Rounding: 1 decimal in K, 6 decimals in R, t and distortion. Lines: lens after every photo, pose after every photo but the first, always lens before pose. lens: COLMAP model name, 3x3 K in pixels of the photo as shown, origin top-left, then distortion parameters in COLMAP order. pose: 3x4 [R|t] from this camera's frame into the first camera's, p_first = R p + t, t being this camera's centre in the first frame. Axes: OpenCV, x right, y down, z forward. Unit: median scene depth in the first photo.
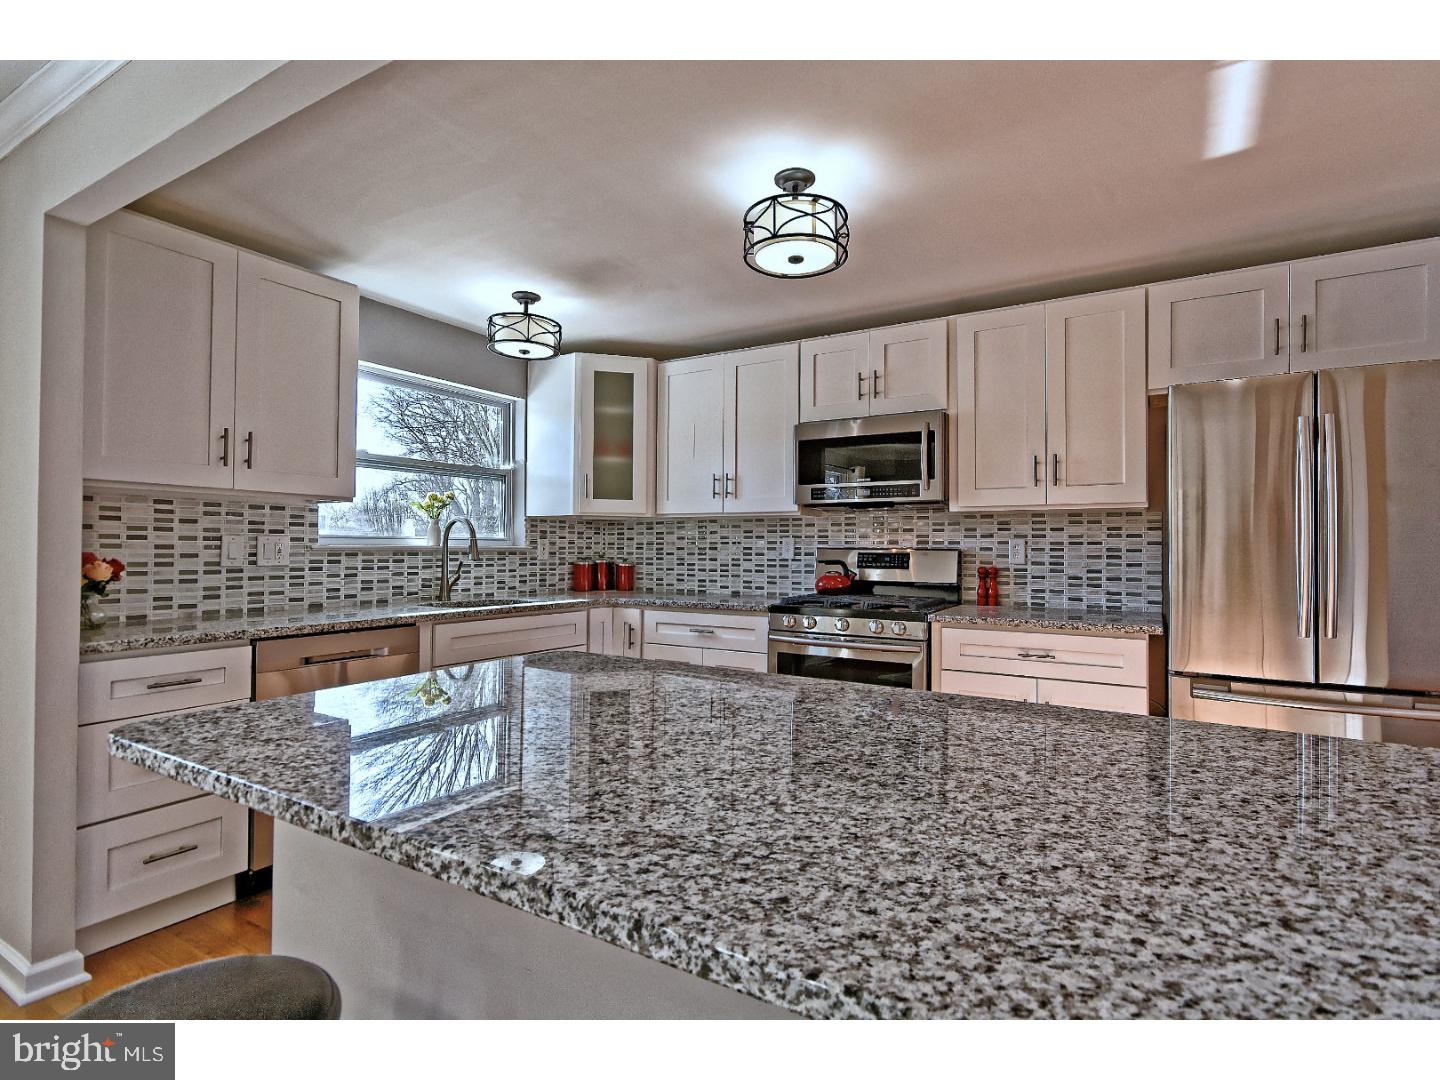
lens RADIAL K [[733.7, 0, 743.1], [0, 733.7, 533.5], [0, 0, 1]] dist [0.004394, 0.002278]
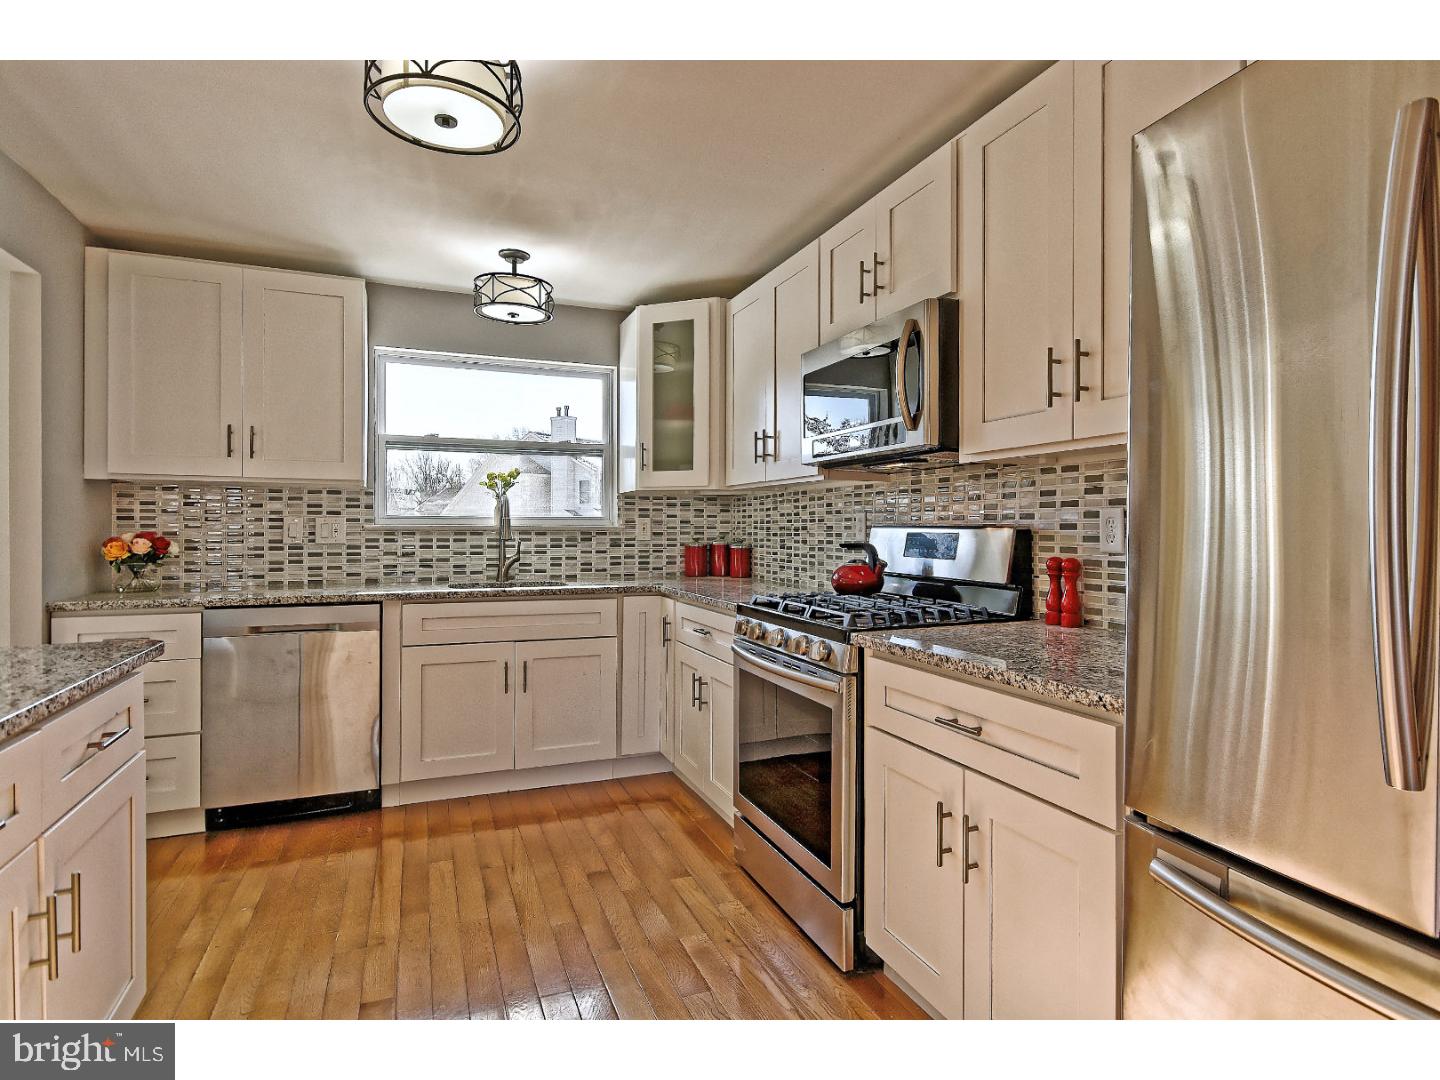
lens RADIAL K [[779.2, 0, 736.8], [0, 779.2, 525.3], [0, 0, 1]] dist [0.003705, 0.000918]
pose [[0.795027, -0.004862, -0.606554, 0.510646], [0.014077, 0.999846, 0.010436, 0.010616], [0.606411, -0.016835, 0.794974, 0.377906]]
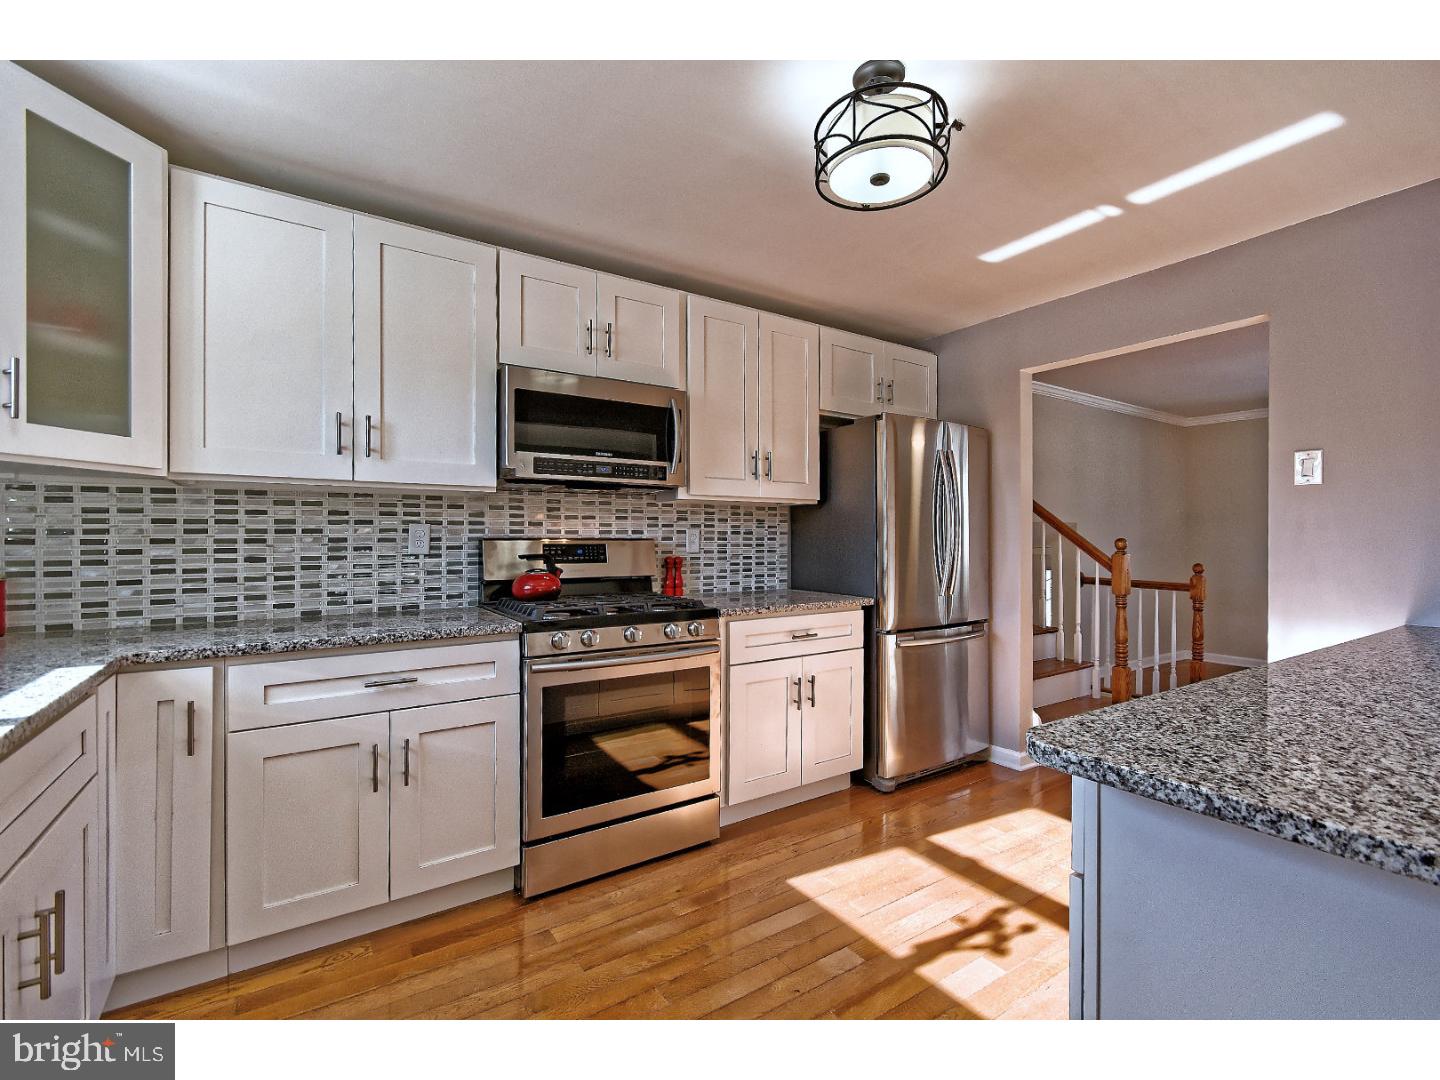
lens RADIAL K [[641.1, 0, 733.9], [0, 641.1, 536.3], [0, 0, 1]] dist [0.005196, 0.001400]
pose [[0.432569, -0.002376, 0.901598, -0.419930], [-0.014718, 0.999845, 0.009696, 0.008681], [-0.901481, -0.017464, 0.432466, 0.566584]]
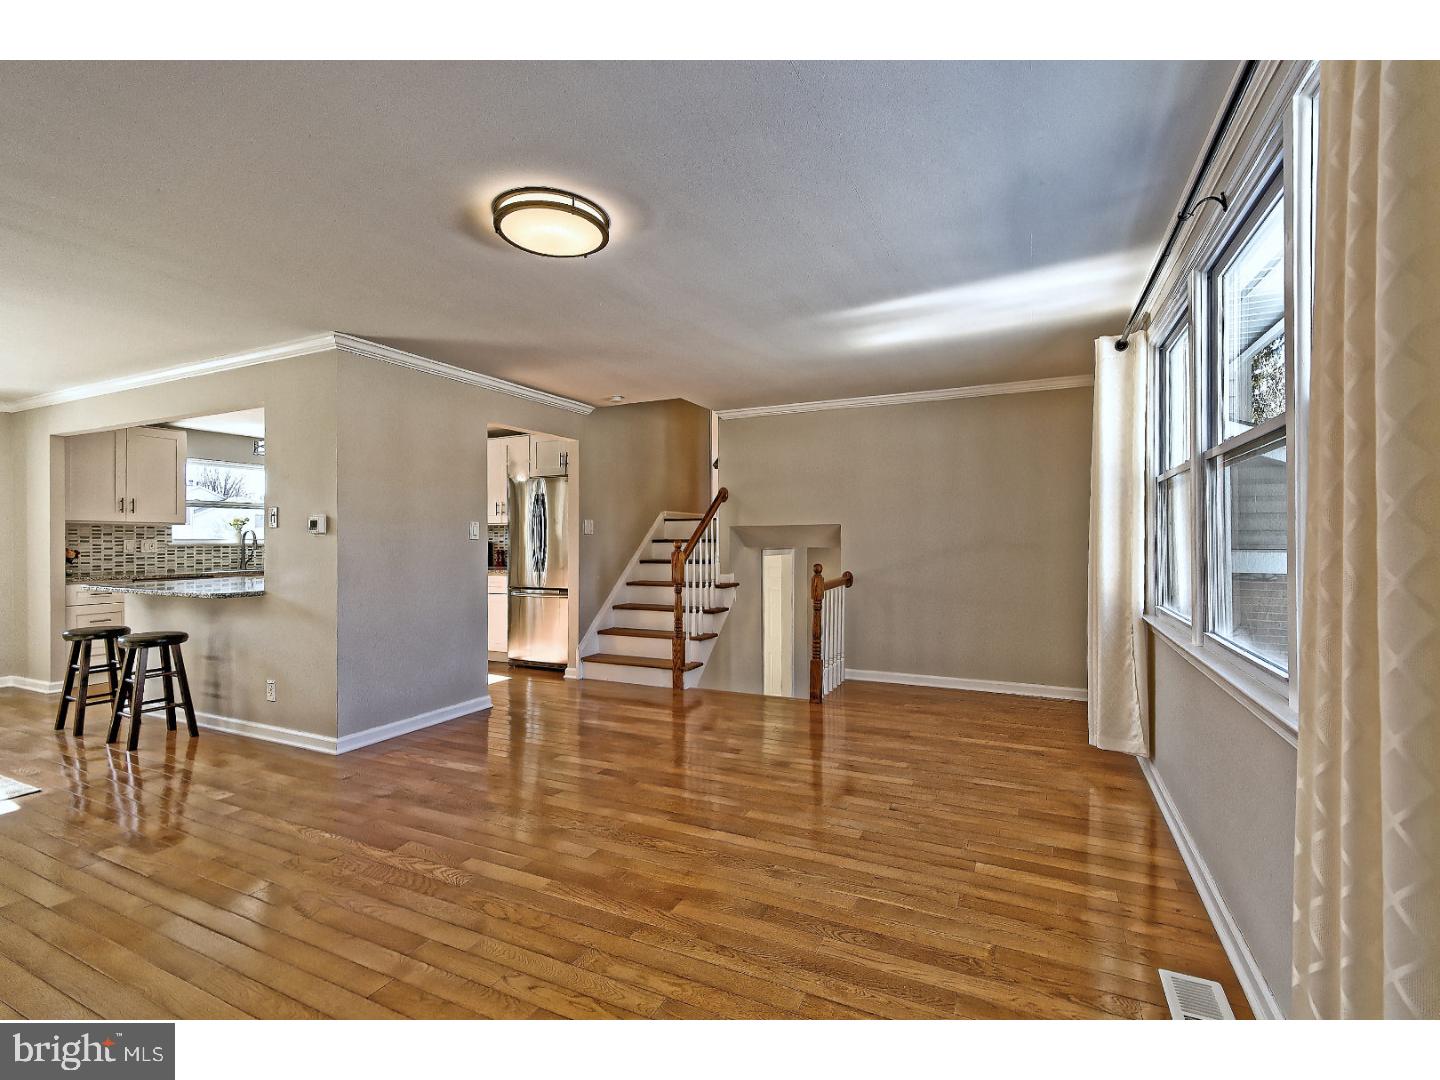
lens RADIAL K [[641.1, 0, 720.2], [0, 641.1, 539.0], [0, 0, 1]] dist [0.005196, 0.001400]
pose [[0.994380, -0.011226, 0.105273, 0.816087], [0.009252, 0.999772, 0.019223, -0.018749], [-0.105464, -0.018141, 0.994258, -1.050108]]
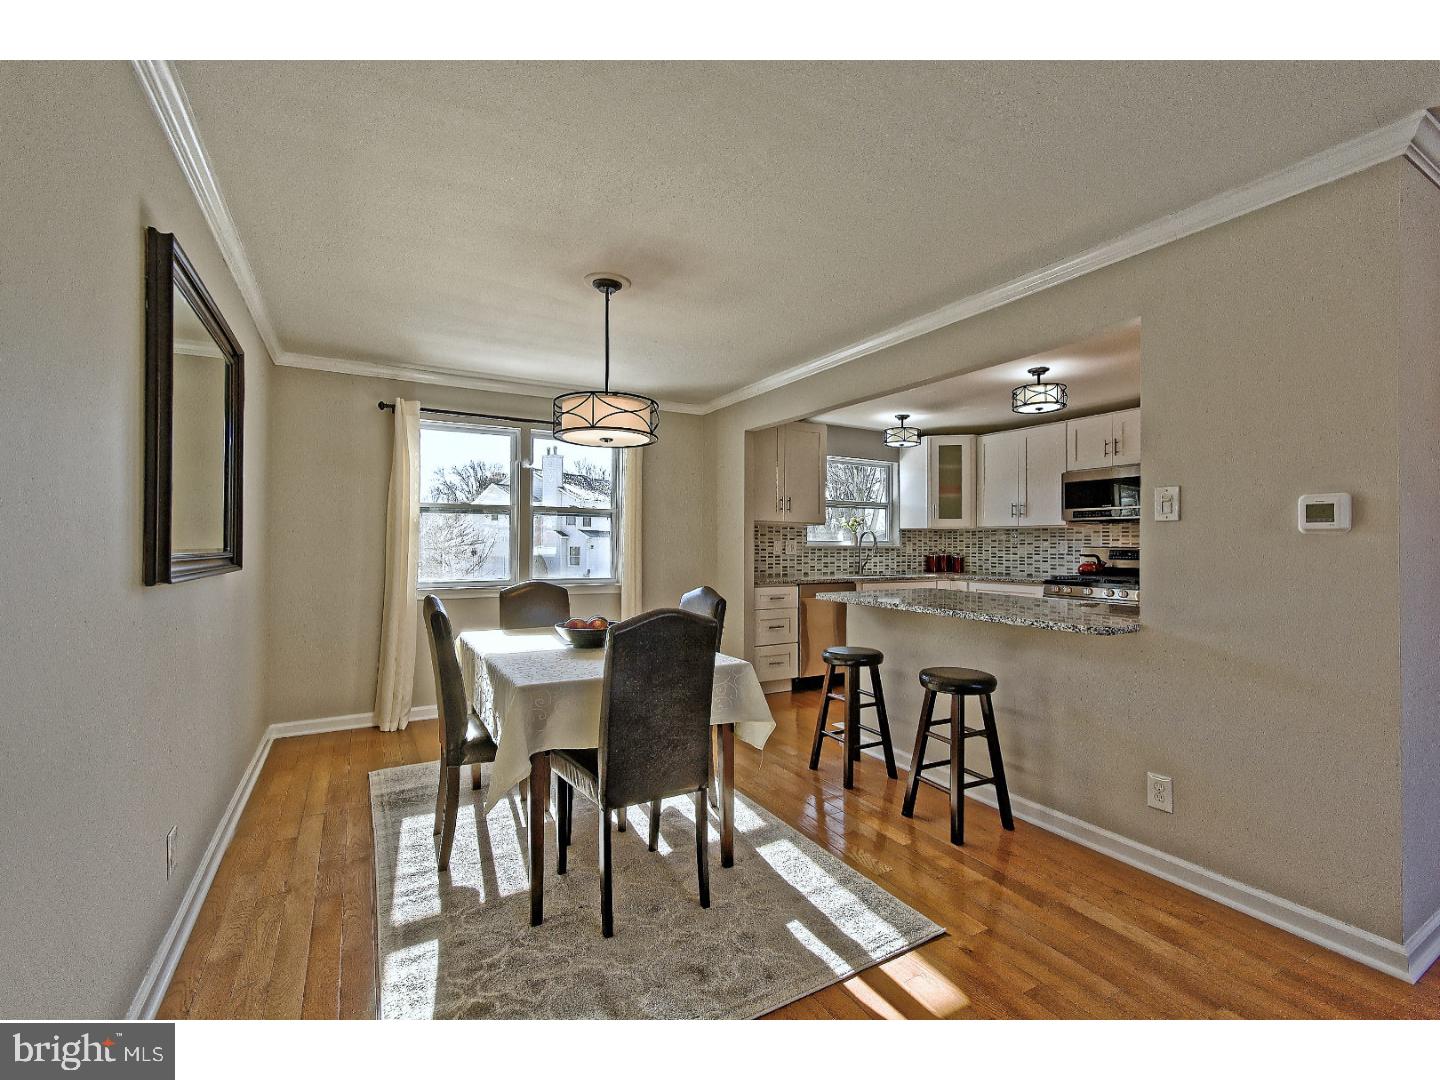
lens RADIAL K [[641.1, 0, 738.7], [0, 641.1, 531.8], [0, 0, 1]] dist [0.005196, 0.001400]
pose [[0.879675, -0.009834, -0.475473, 0.122940], [0.008191, 0.999951, -0.005526, -0.013461], [0.475505, 0.000967, 0.879713, -0.676791]]
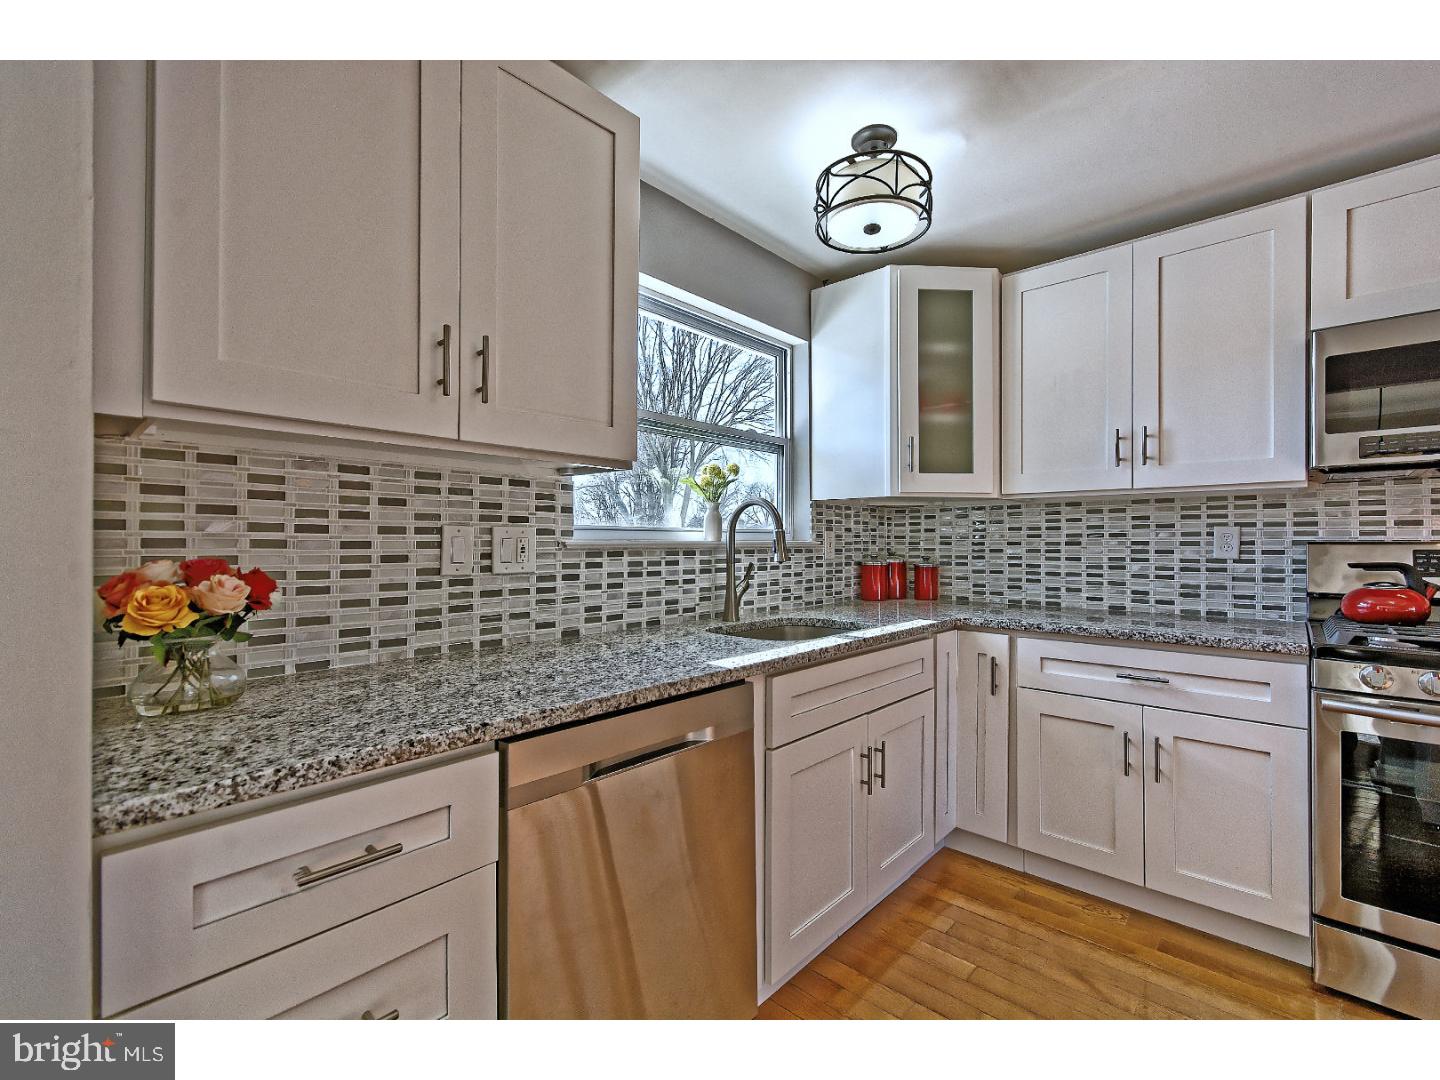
lens RADIAL K [[641.1, 0, 735.3], [0, 641.1, 534.0], [0, 0, 1]] dist [0.005196, 0.001400]
pose [[0.981570, -0.006013, -0.191009, -0.303165], [0.007492, 0.999947, 0.007021, 0.006392], [0.190957, -0.008322, 0.981563, 0.431494]]
